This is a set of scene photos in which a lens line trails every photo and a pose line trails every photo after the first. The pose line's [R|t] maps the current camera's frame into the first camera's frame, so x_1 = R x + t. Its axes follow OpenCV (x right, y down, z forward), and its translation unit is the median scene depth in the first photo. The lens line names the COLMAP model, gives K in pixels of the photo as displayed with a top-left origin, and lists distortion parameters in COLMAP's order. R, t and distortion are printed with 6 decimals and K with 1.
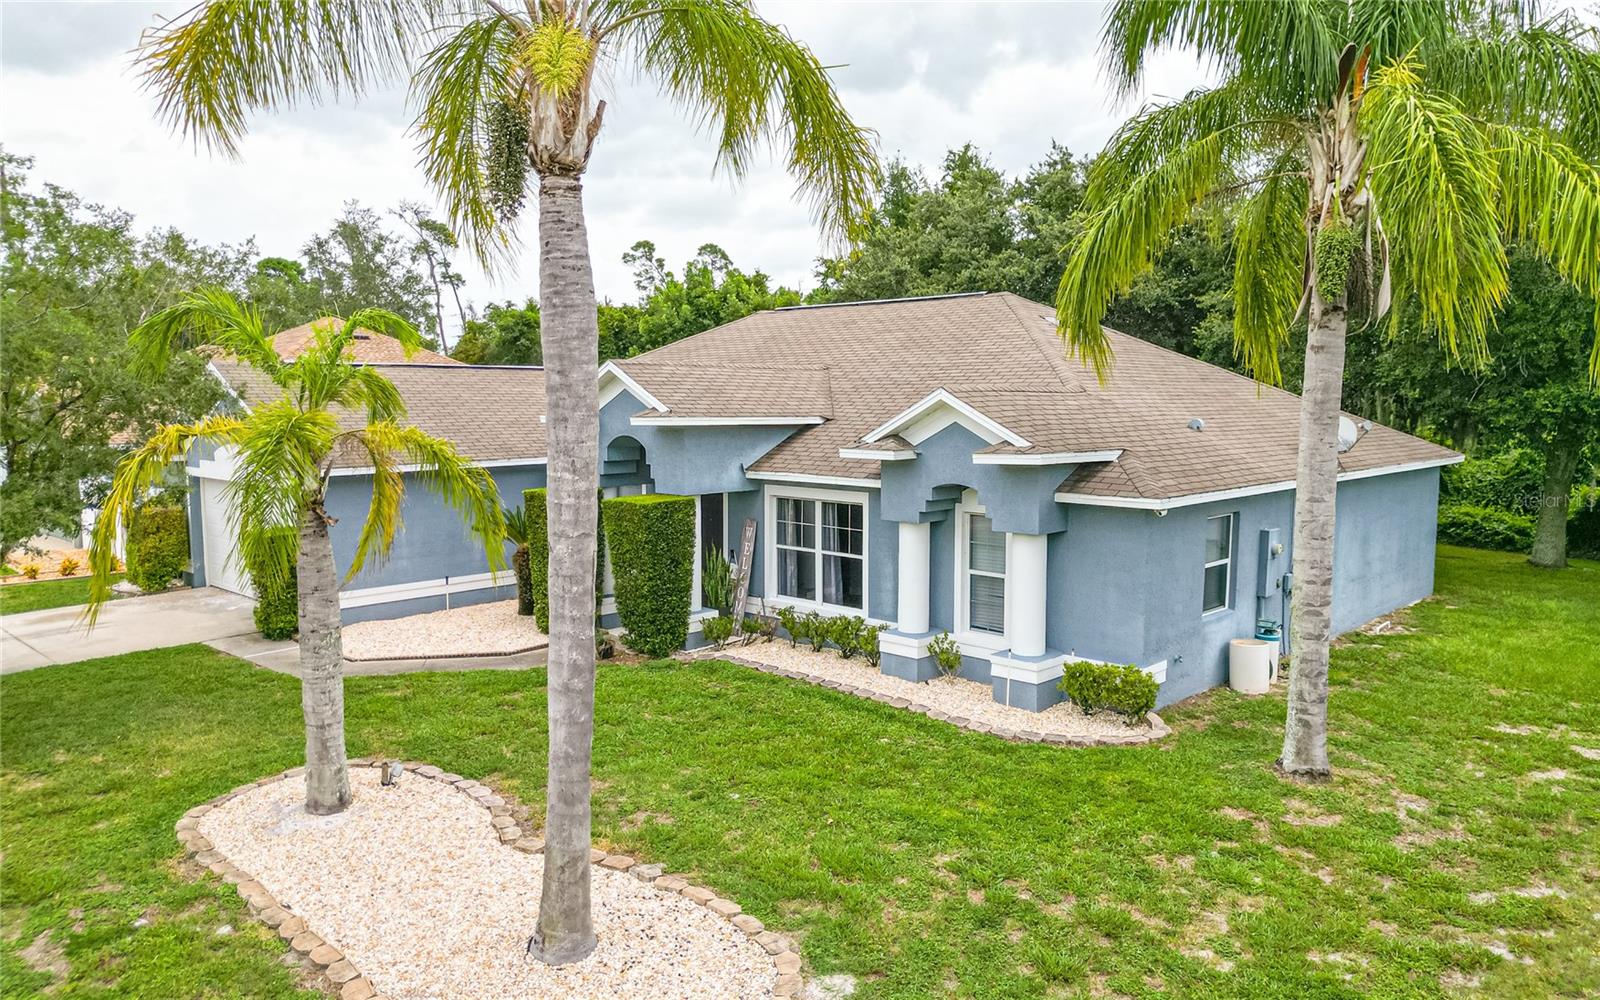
lens RADIAL K [[1122.4, 0, 800.9], [0, 1122.4, 504.7], [0, 0, 1]] dist [0.075968, -0.082233]
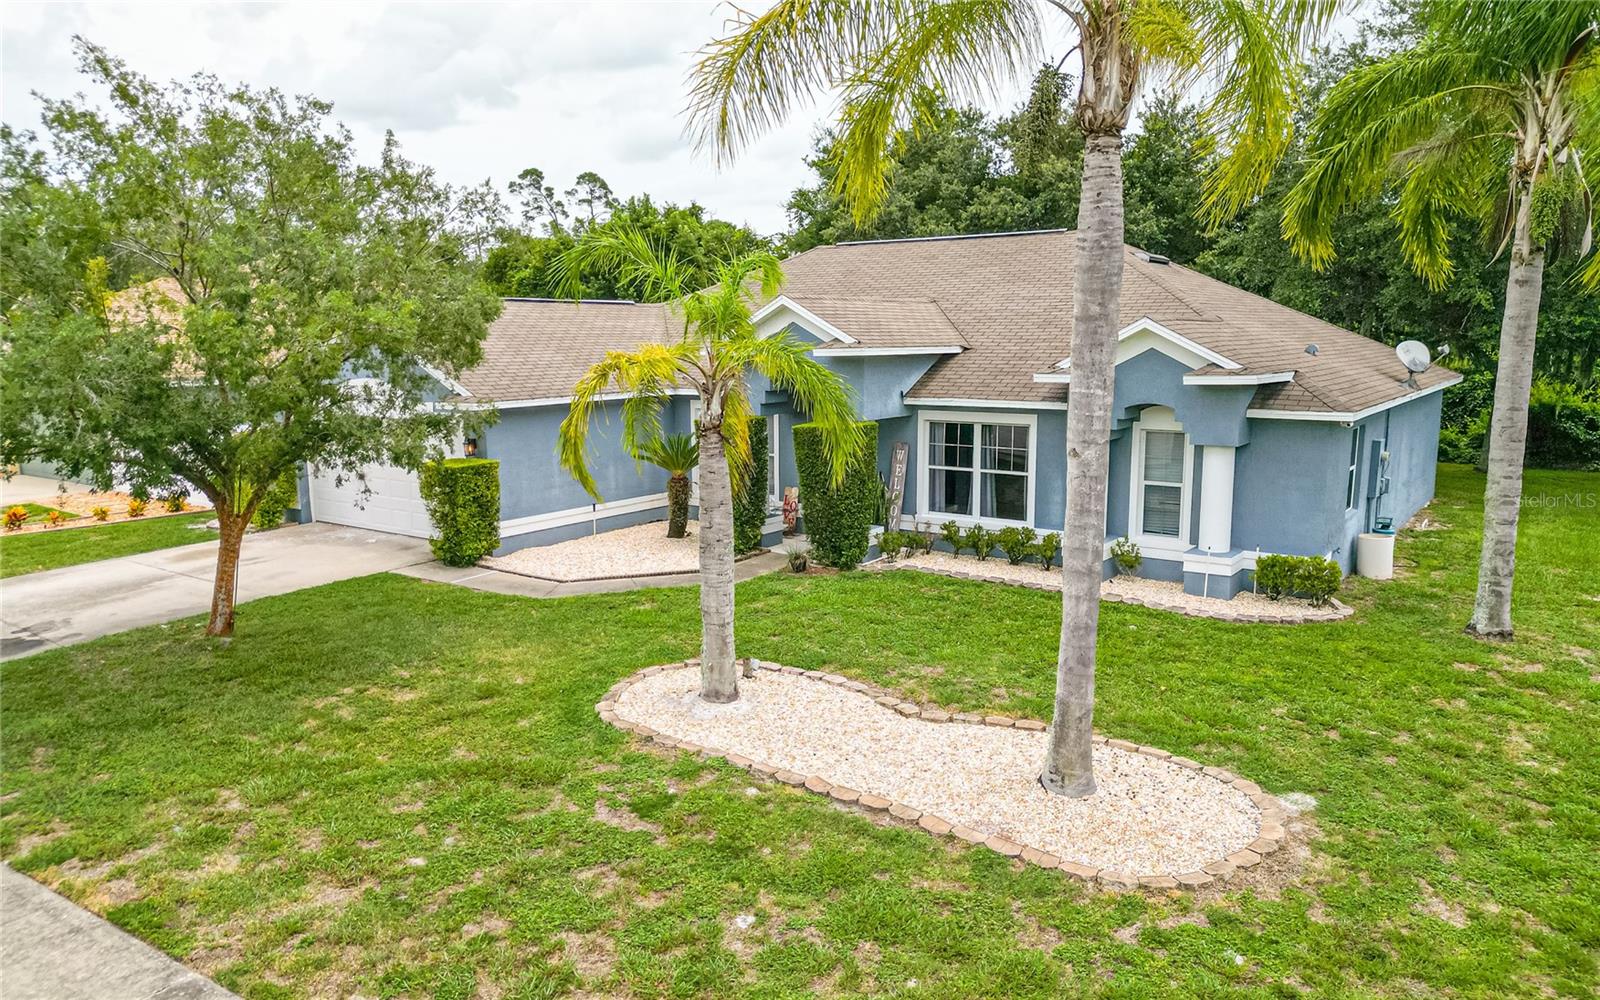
lens RADIAL K [[1122.4, 0, 800.9], [0, 1122.4, 504.7], [0, 0, 1]] dist [0.075968, -0.082233]
pose [[0.989649, -0.026958, 0.140956, -0.387659], [0.018794, 0.998085, 0.058933, 0.009516], [-0.142274, -0.055674, 0.988260, -0.079022]]
